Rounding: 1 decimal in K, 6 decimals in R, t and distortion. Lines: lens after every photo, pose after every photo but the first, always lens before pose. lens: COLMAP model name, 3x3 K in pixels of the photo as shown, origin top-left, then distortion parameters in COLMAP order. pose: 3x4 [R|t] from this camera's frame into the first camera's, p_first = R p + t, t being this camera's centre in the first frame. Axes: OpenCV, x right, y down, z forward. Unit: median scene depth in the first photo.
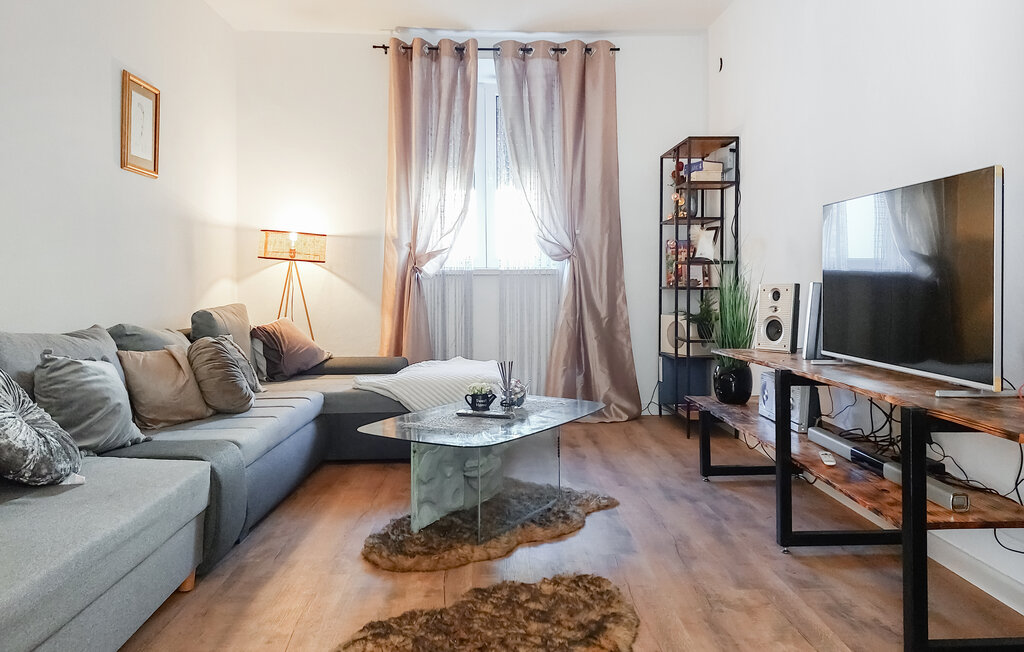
lens RADIAL K [[752.1, 0, 510.2], [0, 752.1, 288.2], [0, 0, 1]] dist [0.095789, -0.114547]
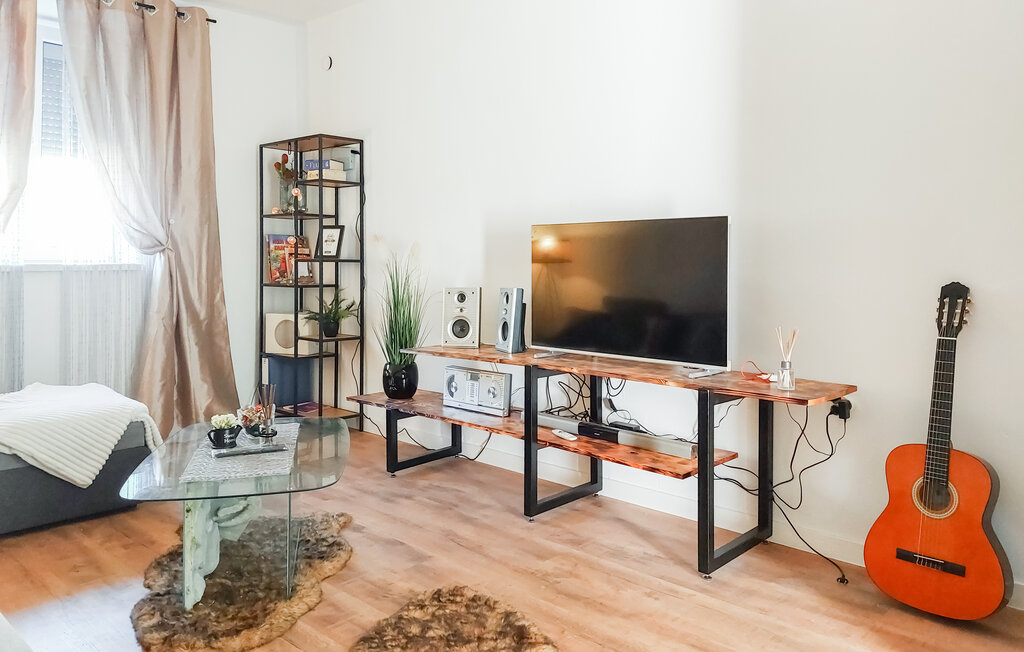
lens RADIAL K [[762.2, 0, 534.1], [0, 762.2, 262.3], [0, 0, 1]] dist [0.095111, -0.114972]
pose [[0.706432, 0.003366, 0.707773, -0.395878], [-0.000080, 0.999989, -0.004675, -0.039138], [-0.707781, 0.003246, 0.706425, 0.134497]]
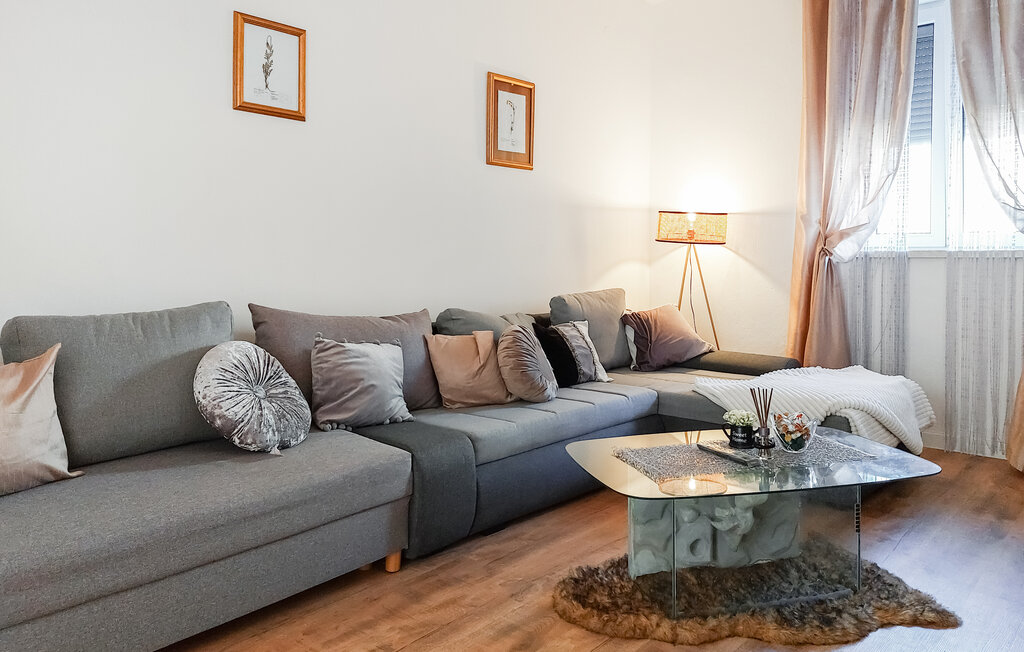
lens RADIAL K [[752.1, 0, 510.2], [0, 752.1, 288.2], [0, 0, 1]] dist [0.095789, -0.114547]
pose [[0.736310, 0.030981, -0.675935, 0.293374], [-0.005182, 0.999180, 0.040152, -0.027259], [0.676625, -0.026062, 0.735867, 0.261564]]
